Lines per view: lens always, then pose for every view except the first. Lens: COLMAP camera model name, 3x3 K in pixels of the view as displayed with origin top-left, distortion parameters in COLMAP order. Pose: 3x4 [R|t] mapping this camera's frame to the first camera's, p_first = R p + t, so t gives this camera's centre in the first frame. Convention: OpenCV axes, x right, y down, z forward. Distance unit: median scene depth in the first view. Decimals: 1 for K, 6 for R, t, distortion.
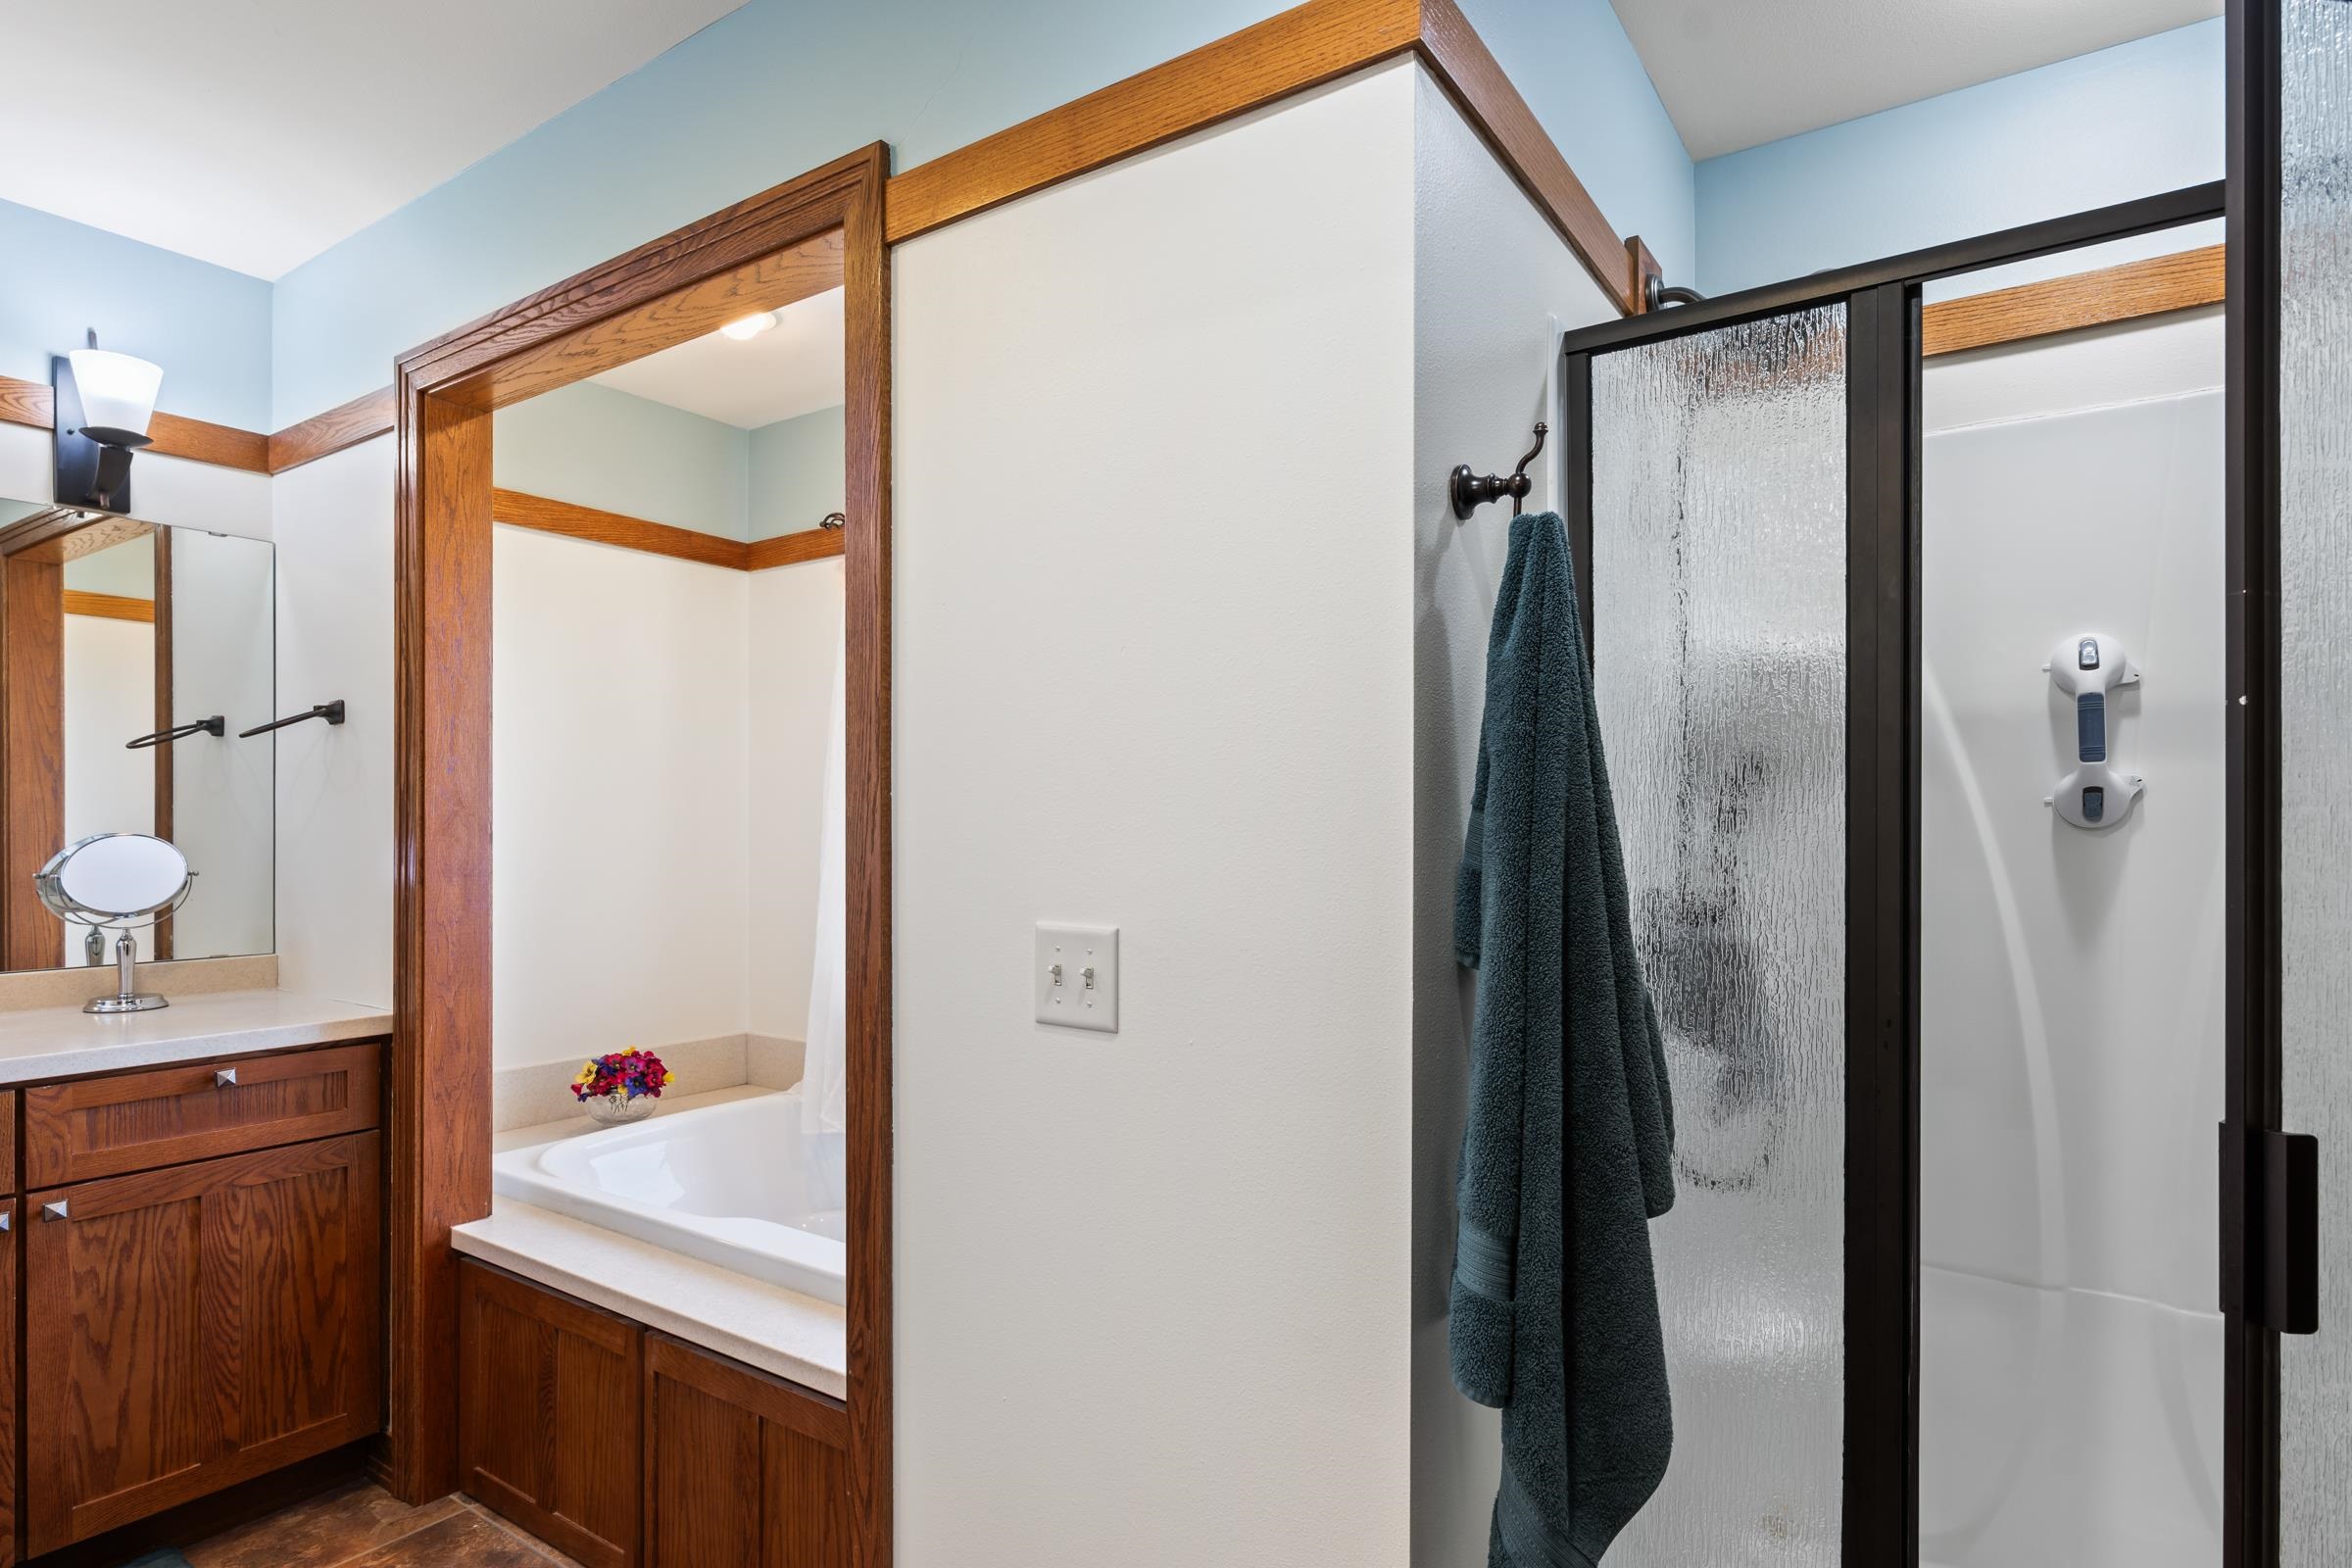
lens RADIAL K [[1243.2, 0, 1179.4], [0, 1243.2, 841.6], [0, 0, 1]] dist [-0.000214, -0.000403]
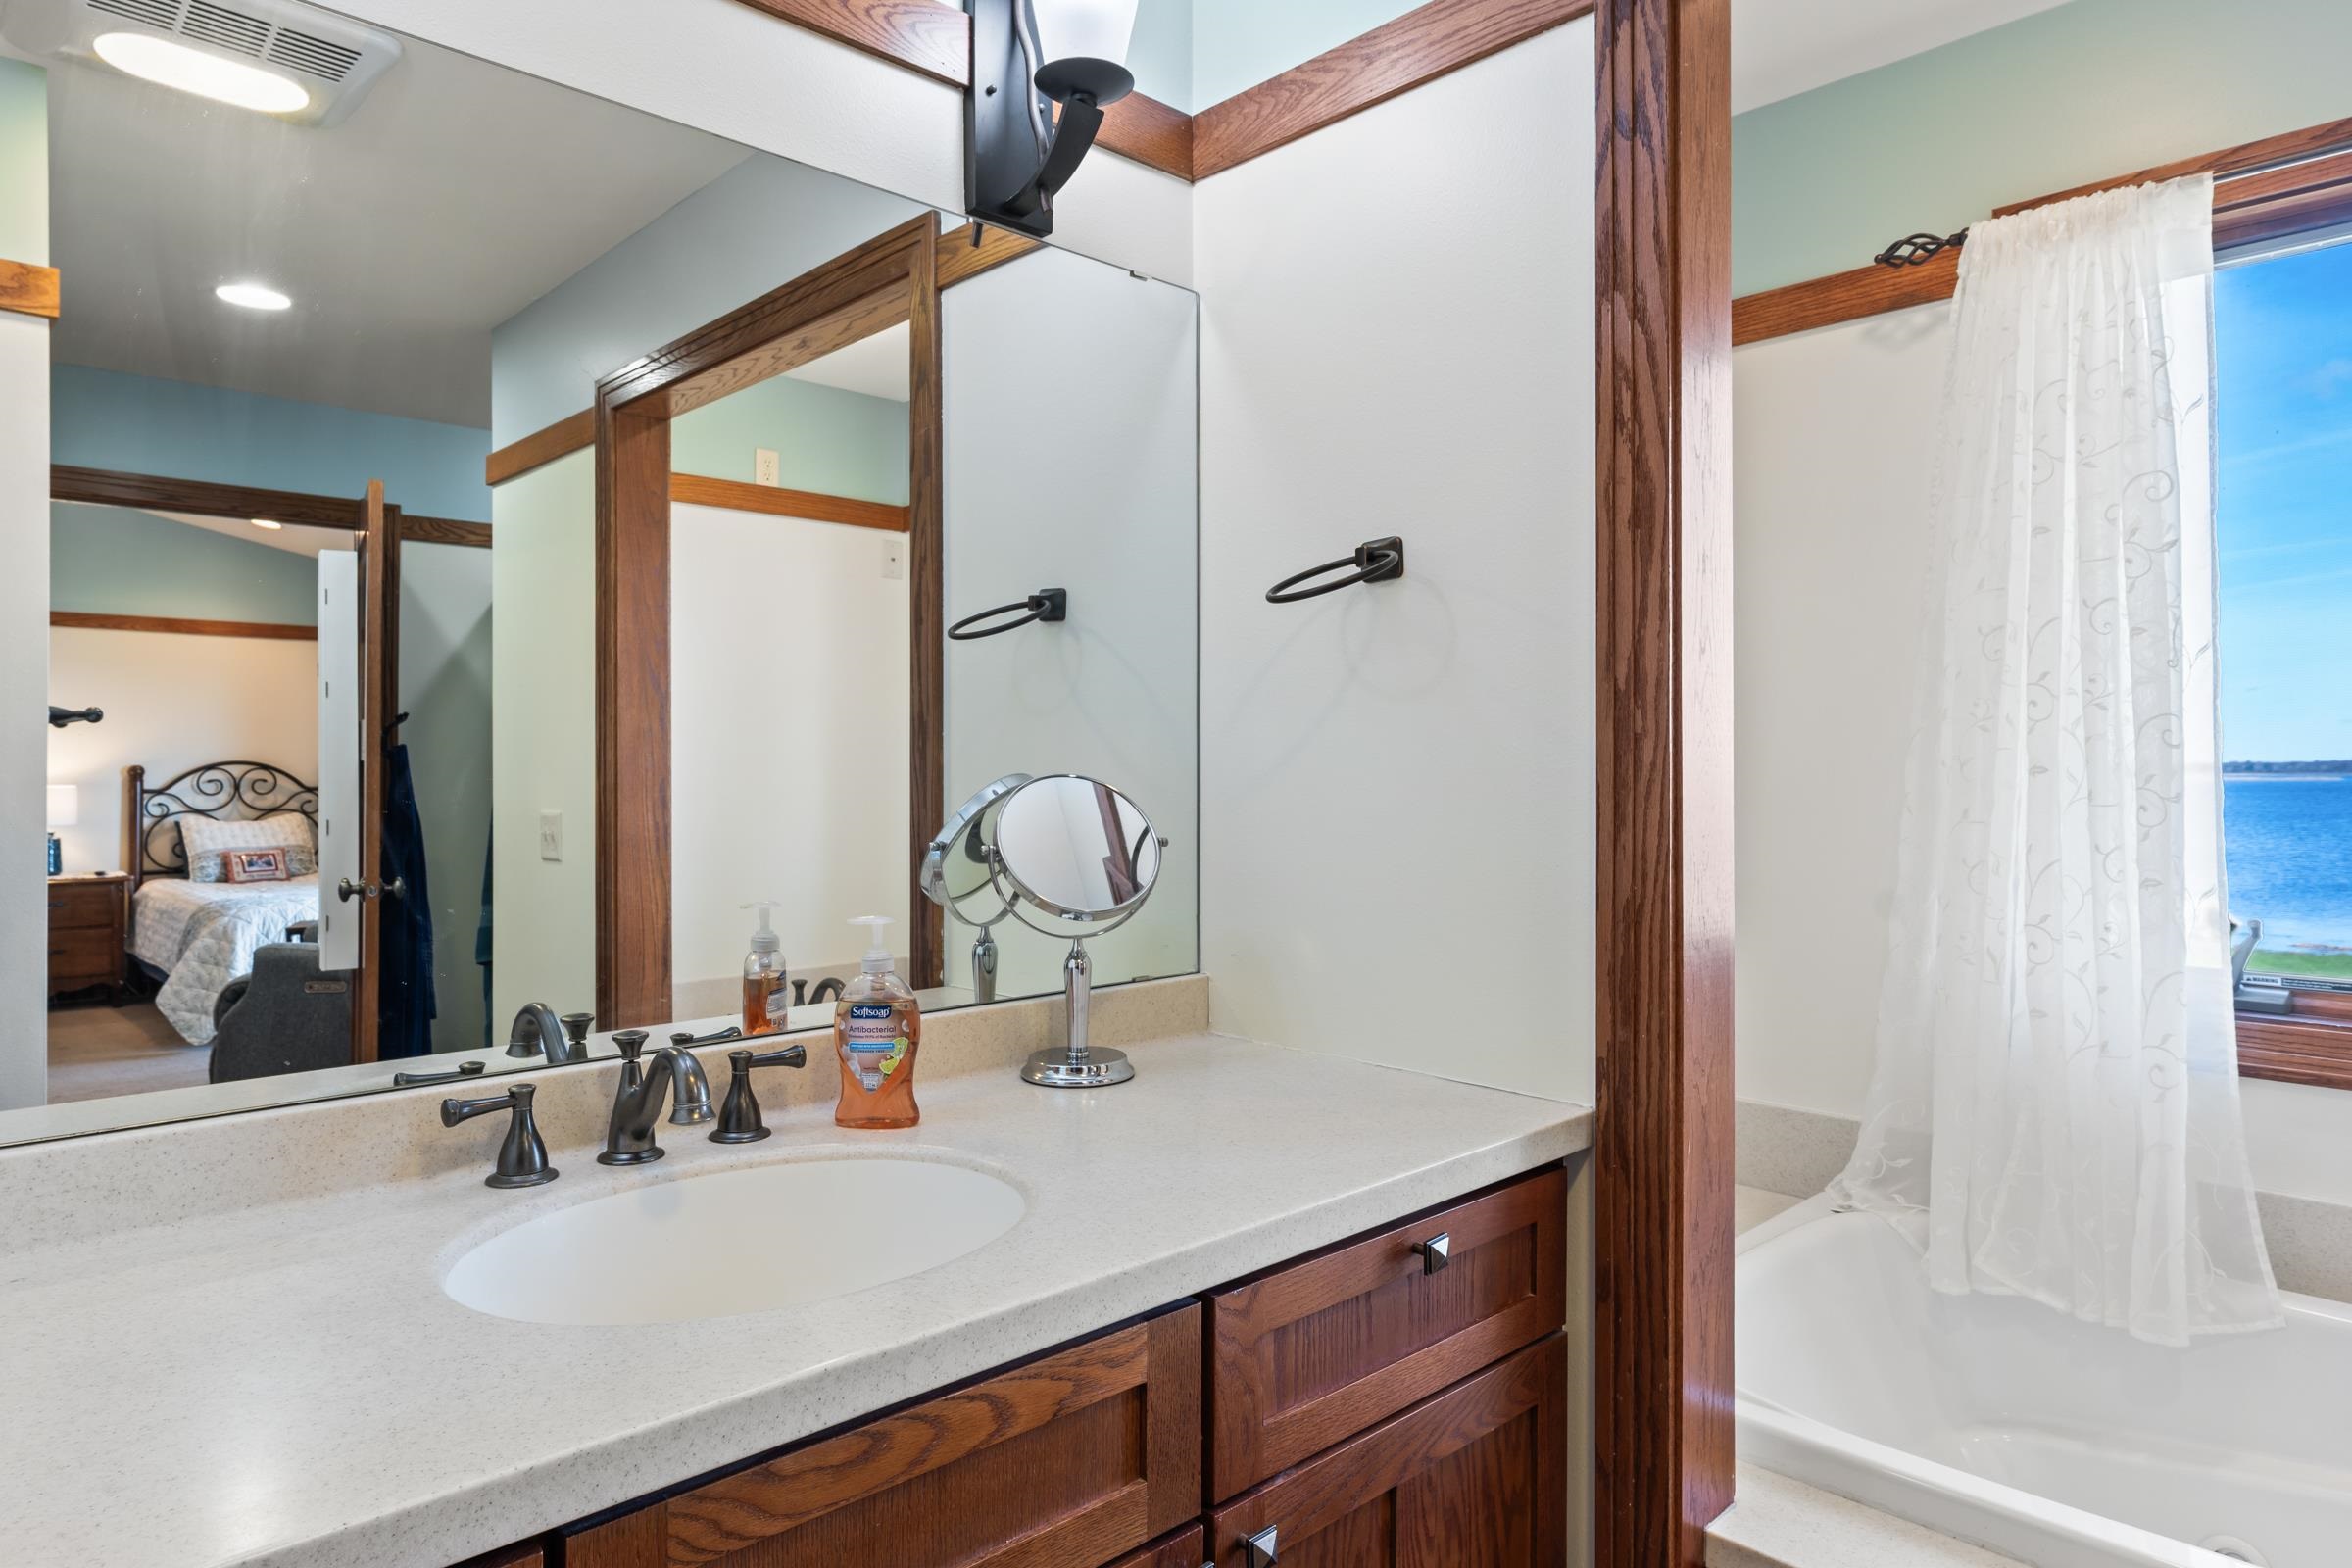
lens RADIAL K [[1402.6, 0, 1176.0], [0, 1402.6, 784.0], [0, 0, 1]] dist [0.008252, 0.001067]
pose [[0.977679, -0.000722, -0.210104, -0.671940], [0.000564, 1.000000, -0.000810, -0.001447], [0.210104, 0.000674, 0.977679, 0.372756]]
